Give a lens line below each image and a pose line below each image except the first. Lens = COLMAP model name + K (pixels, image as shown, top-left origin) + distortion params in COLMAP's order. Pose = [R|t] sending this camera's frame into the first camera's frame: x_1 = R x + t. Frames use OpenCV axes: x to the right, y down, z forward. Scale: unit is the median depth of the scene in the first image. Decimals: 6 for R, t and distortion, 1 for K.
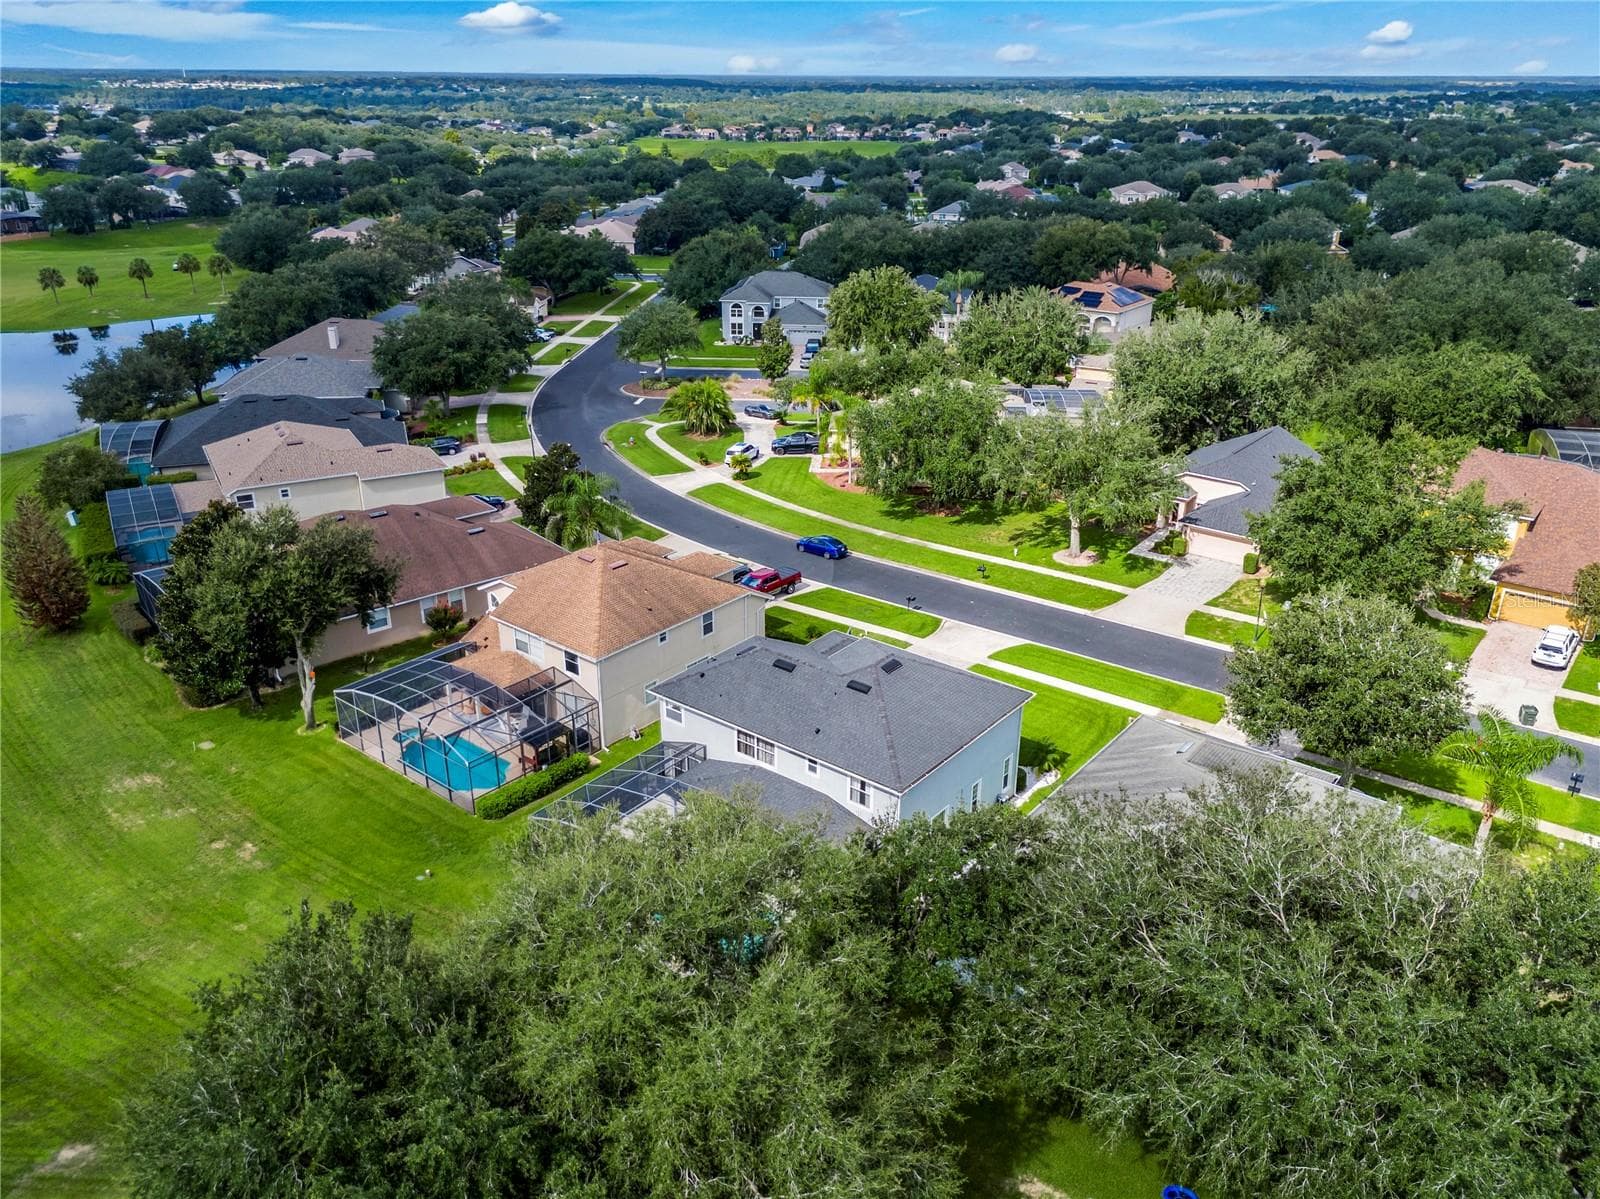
lens RADIAL K [[1206.6, 0, 800.0], [0, 1206.6, 599.5], [0, 0, 1]] dist [0.099776, -0.001920]
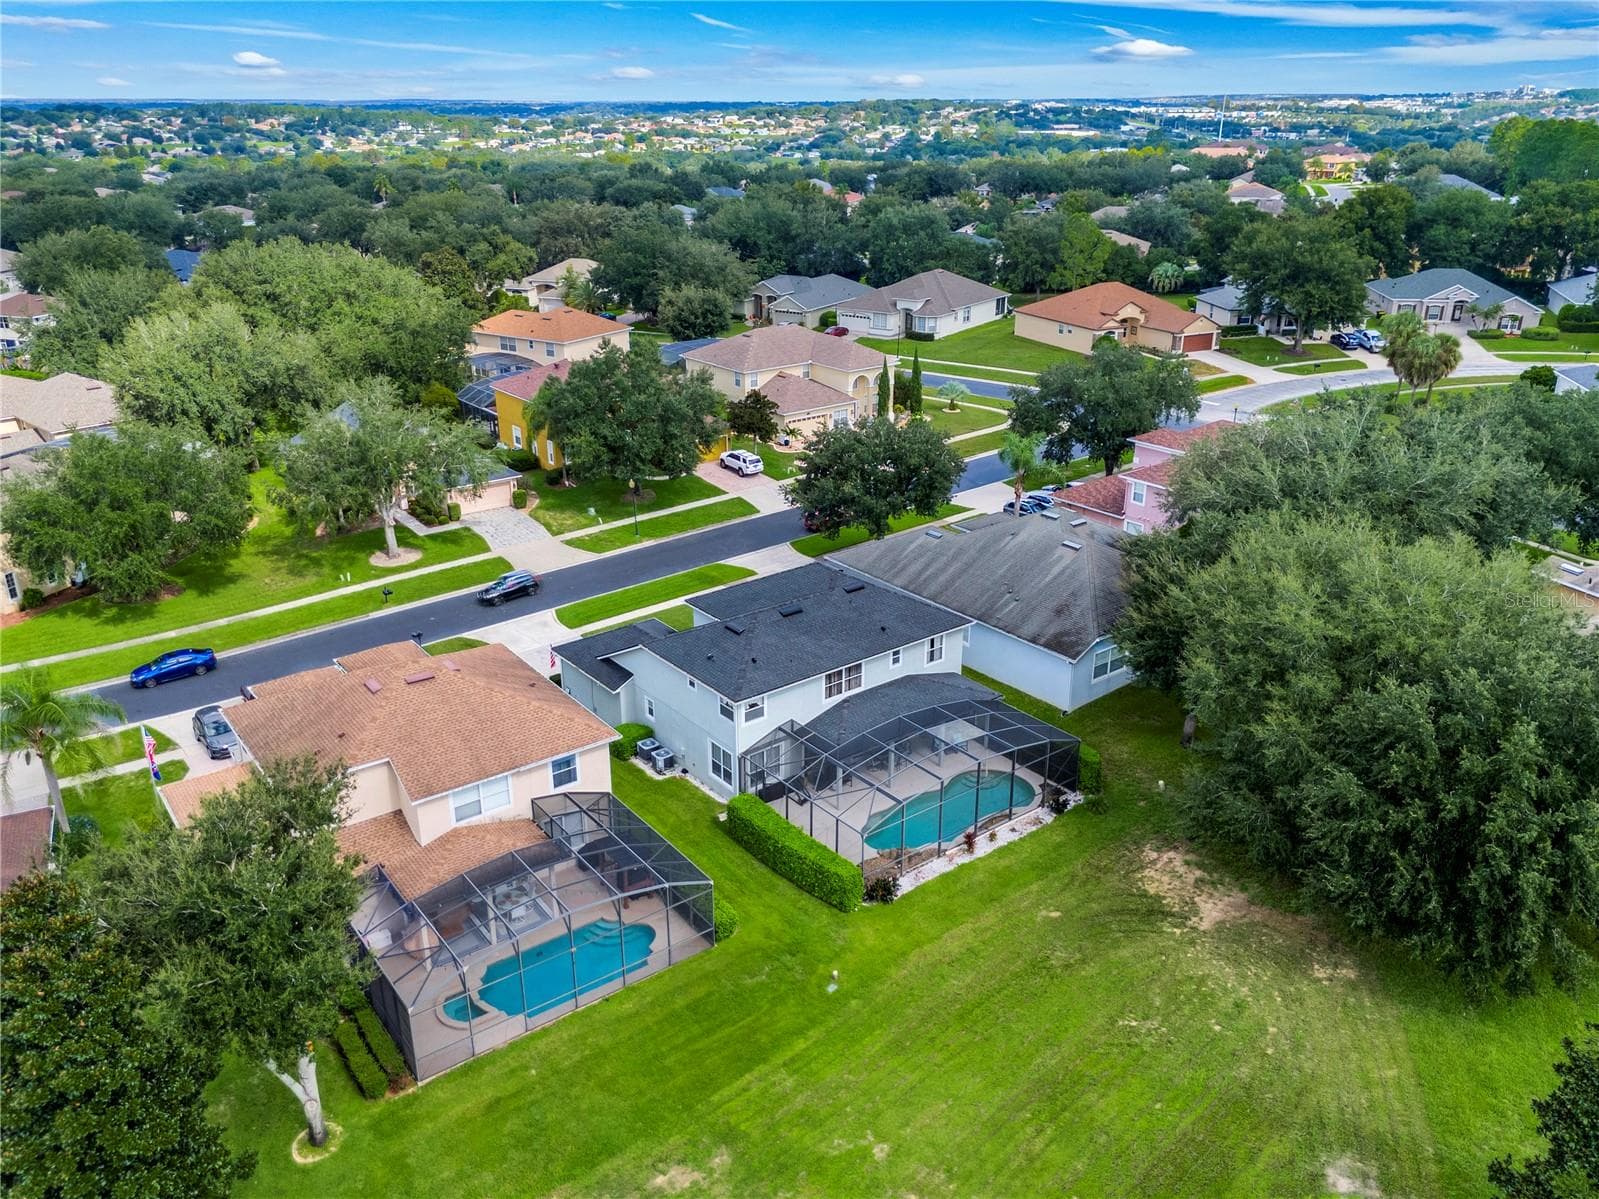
lens RADIAL K [[1205.9, 0, 799.5], [0, 1205.9, 599.5], [0, 0, 1]] dist [0.099776, -0.001920]
pose [[0.248754, -0.376141, 0.892547, -0.587144], [0.389199, 0.882661, 0.263505, -0.141032], [-0.886931, 0.281830, 0.365959, 0.394462]]
